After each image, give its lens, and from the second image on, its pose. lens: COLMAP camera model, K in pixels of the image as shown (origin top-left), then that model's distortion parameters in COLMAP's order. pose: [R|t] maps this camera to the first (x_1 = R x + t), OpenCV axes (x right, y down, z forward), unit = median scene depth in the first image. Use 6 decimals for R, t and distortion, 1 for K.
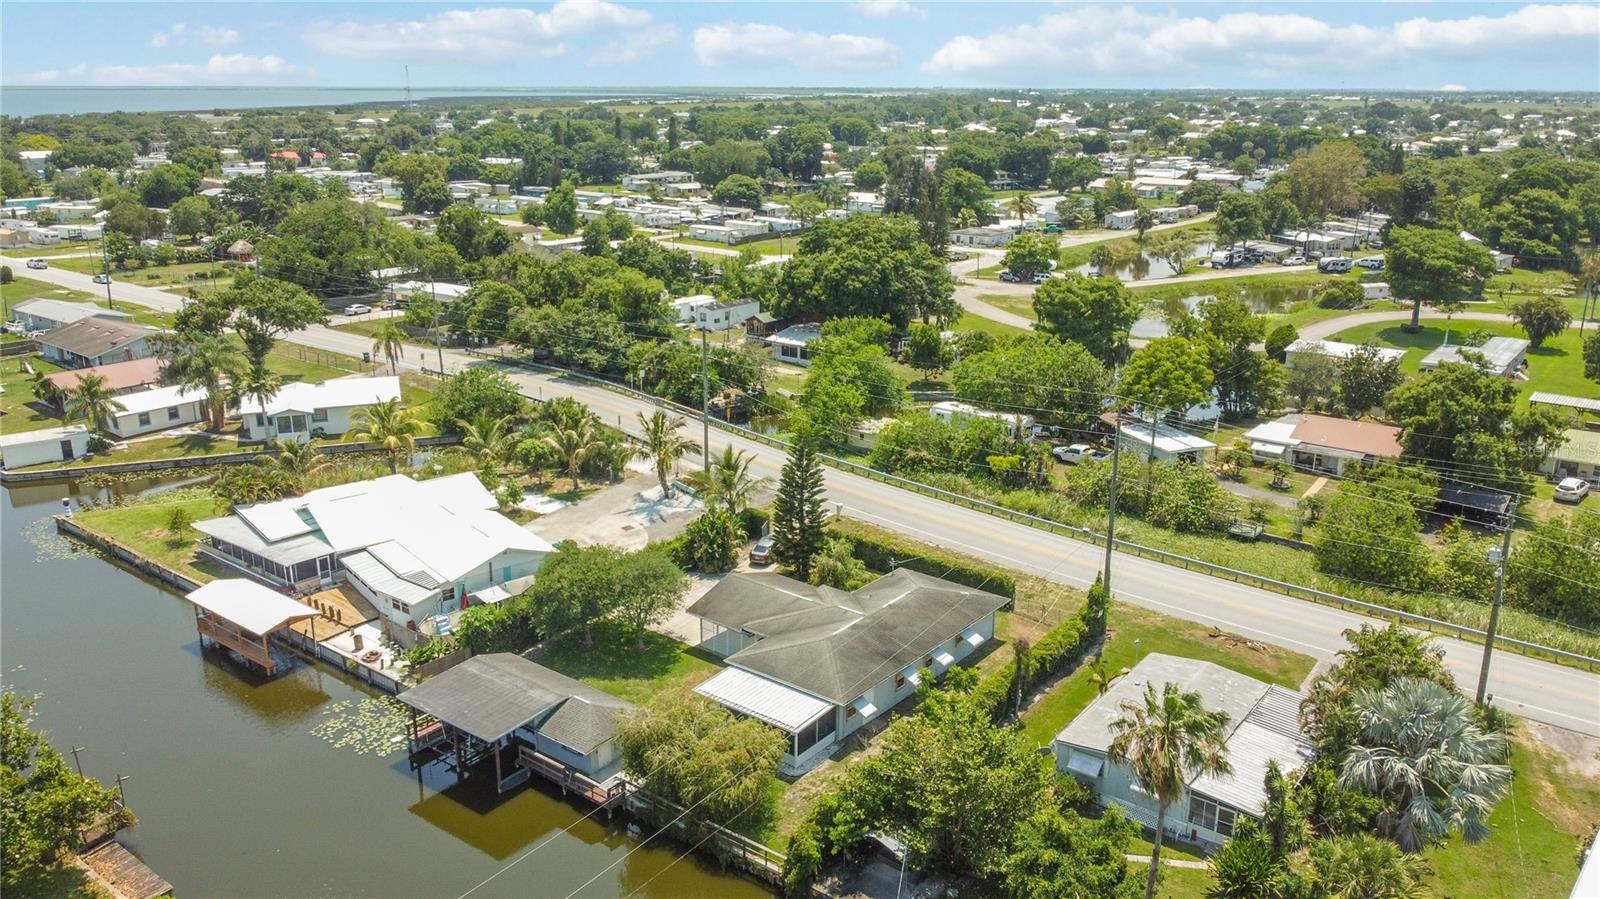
lens RADIAL K [[1207.5, 0, 794.8], [0, 1207.5, 450.9], [0, 0, 1]] dist [0.008431, -0.016025]
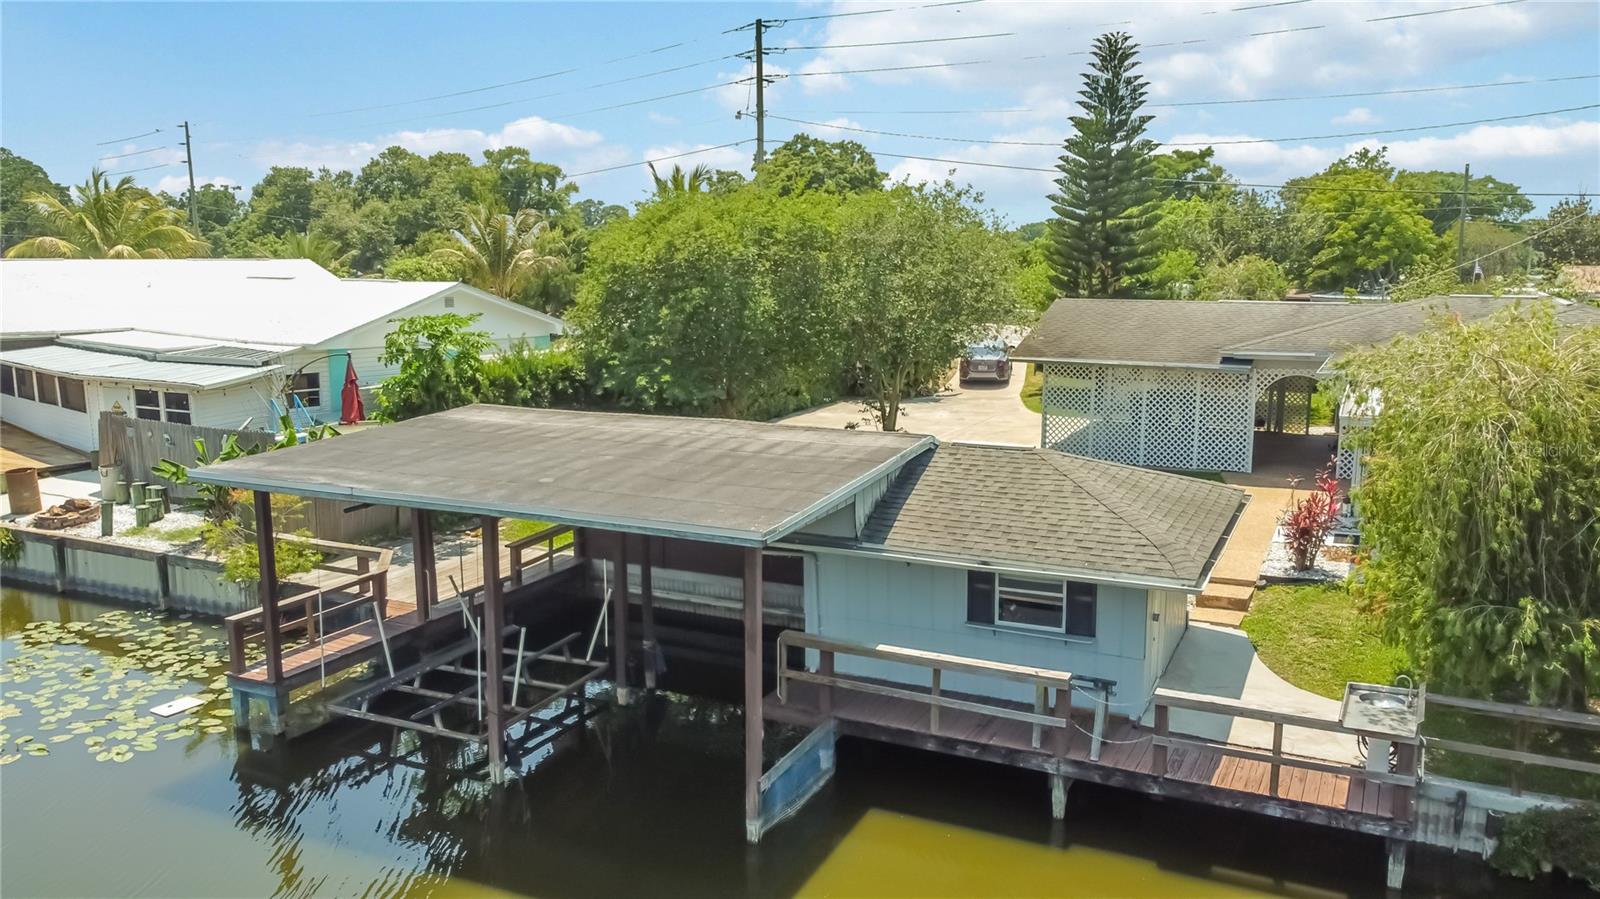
lens RADIAL K [[1207.5, 0, 801.0], [0, 1207.5, 442.9], [0, 0, 1]] dist [0.008431, -0.016025]
pose [[0.977202, -0.032885, 0.209747, -0.258232], [0.061716, 0.989269, -0.132430, 0.227934], [-0.203142, 0.142356, 0.968746, 0.737089]]
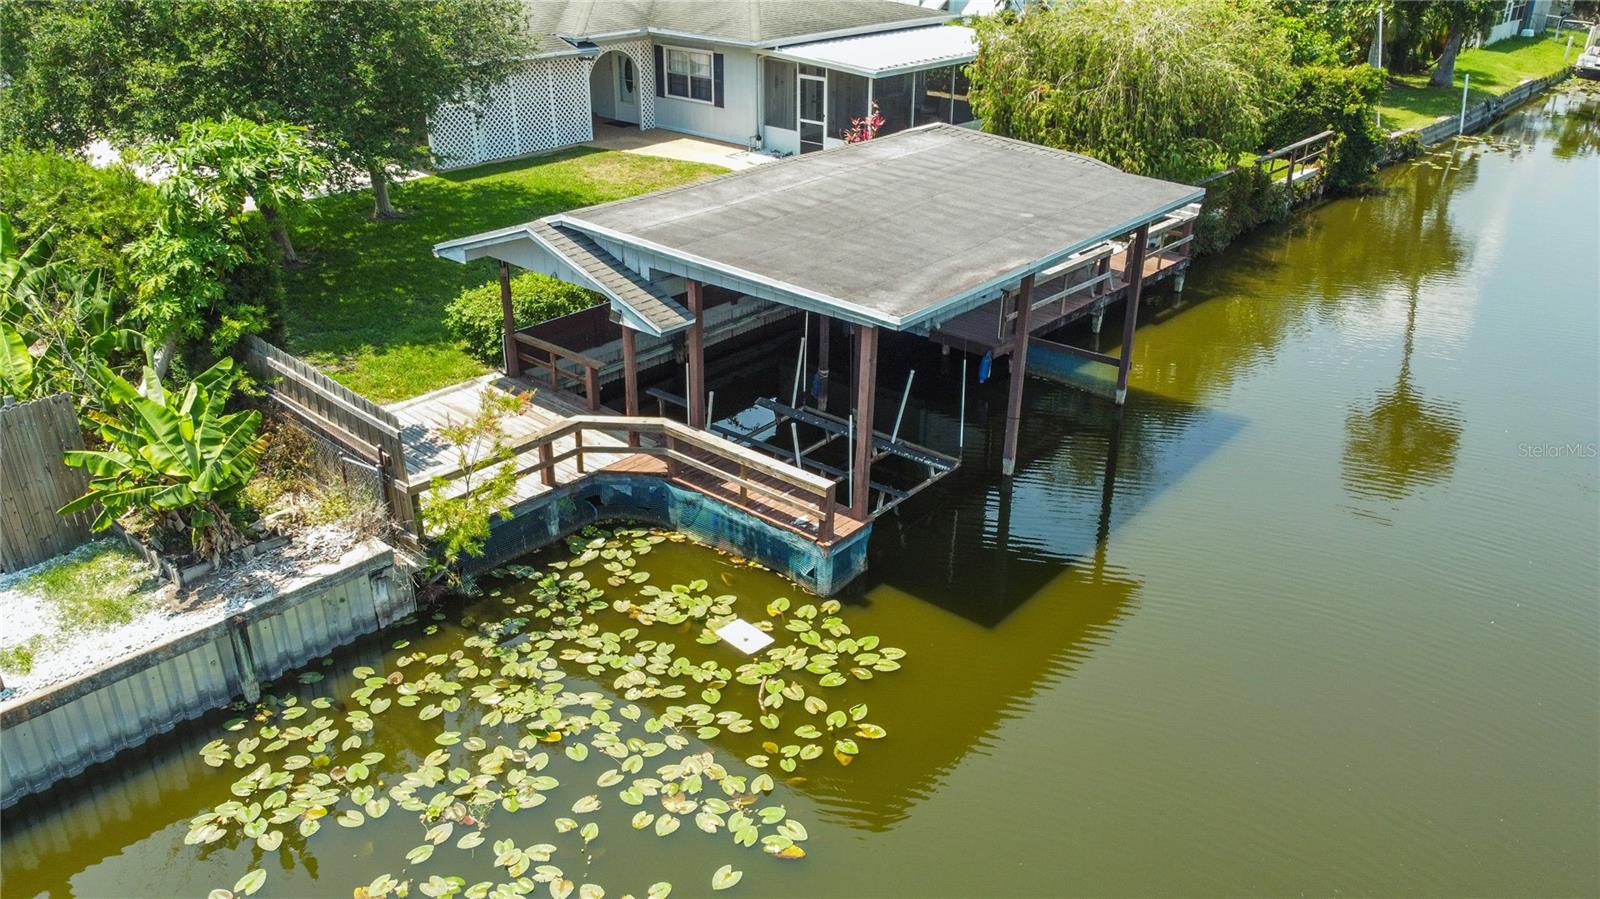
lens RADIAL K [[1207.5, 0, 791.9], [0, 1207.5, 446.5], [0, 0, 1]] dist [0.008431, -0.016025]
pose [[0.070189, -0.430602, 0.899809, -0.497850], [0.290076, 0.871863, 0.394601, 0.136356], [-0.954426, 0.233316, 0.186102, 0.954885]]
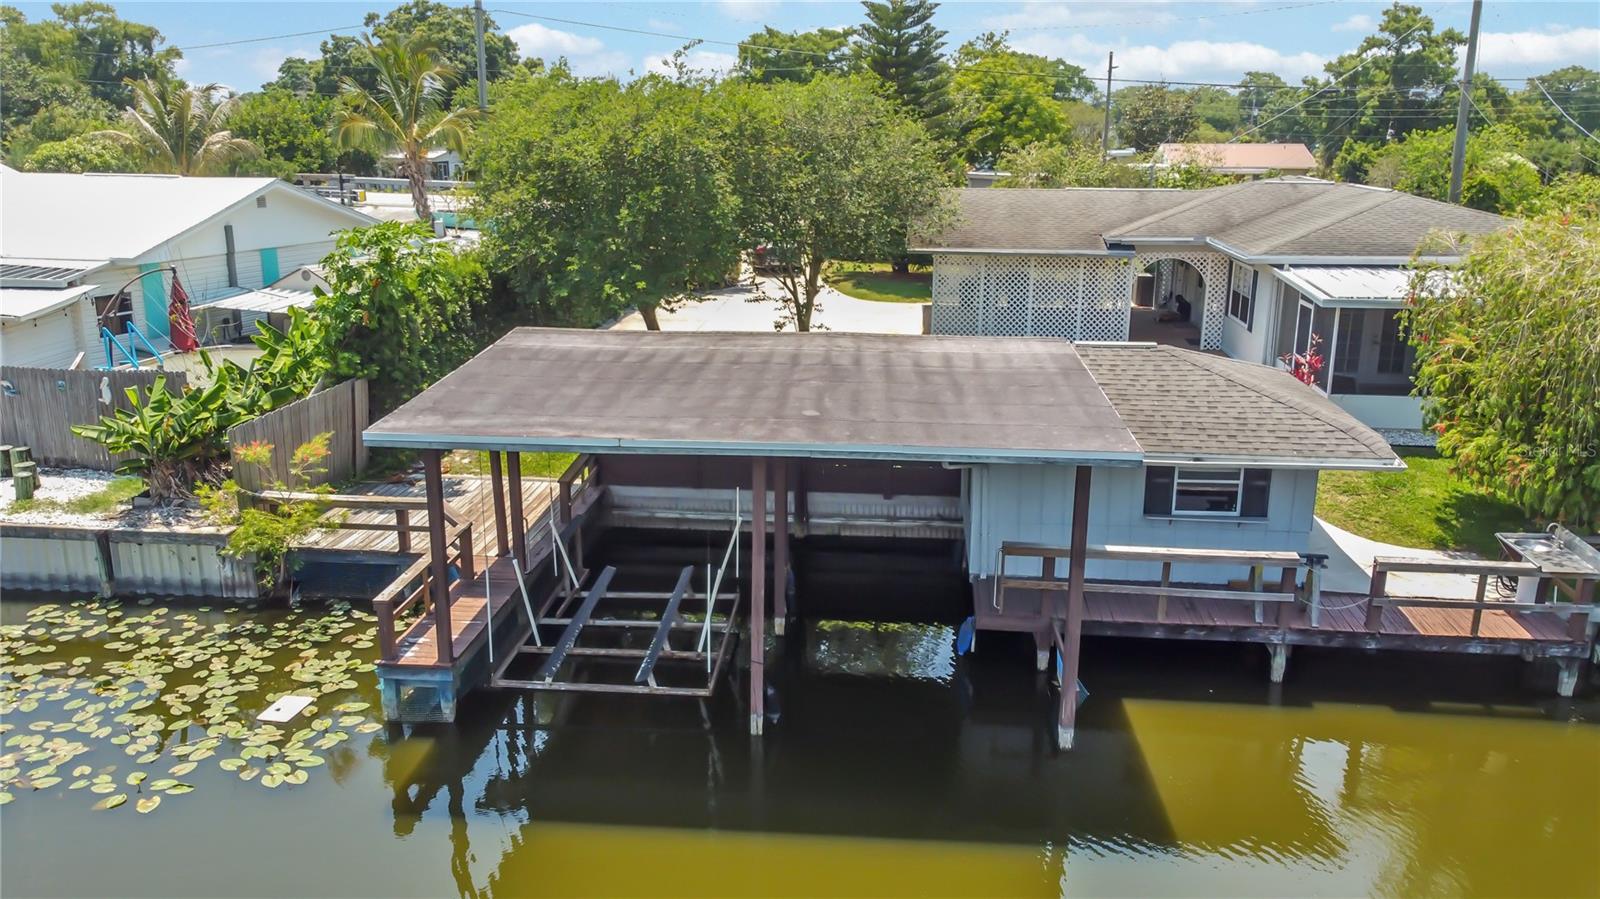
lens RADIAL K [[1207.5, 0, 799.4], [0, 1207.5, 448.9], [0, 0, 1]] dist [0.008431, -0.016025]
pose [[0.846359, -0.135249, 0.515155, -0.358027], [0.152446, 0.988271, 0.009003, 0.208160], [-0.510330, 0.070913, 0.857050, 0.782091]]
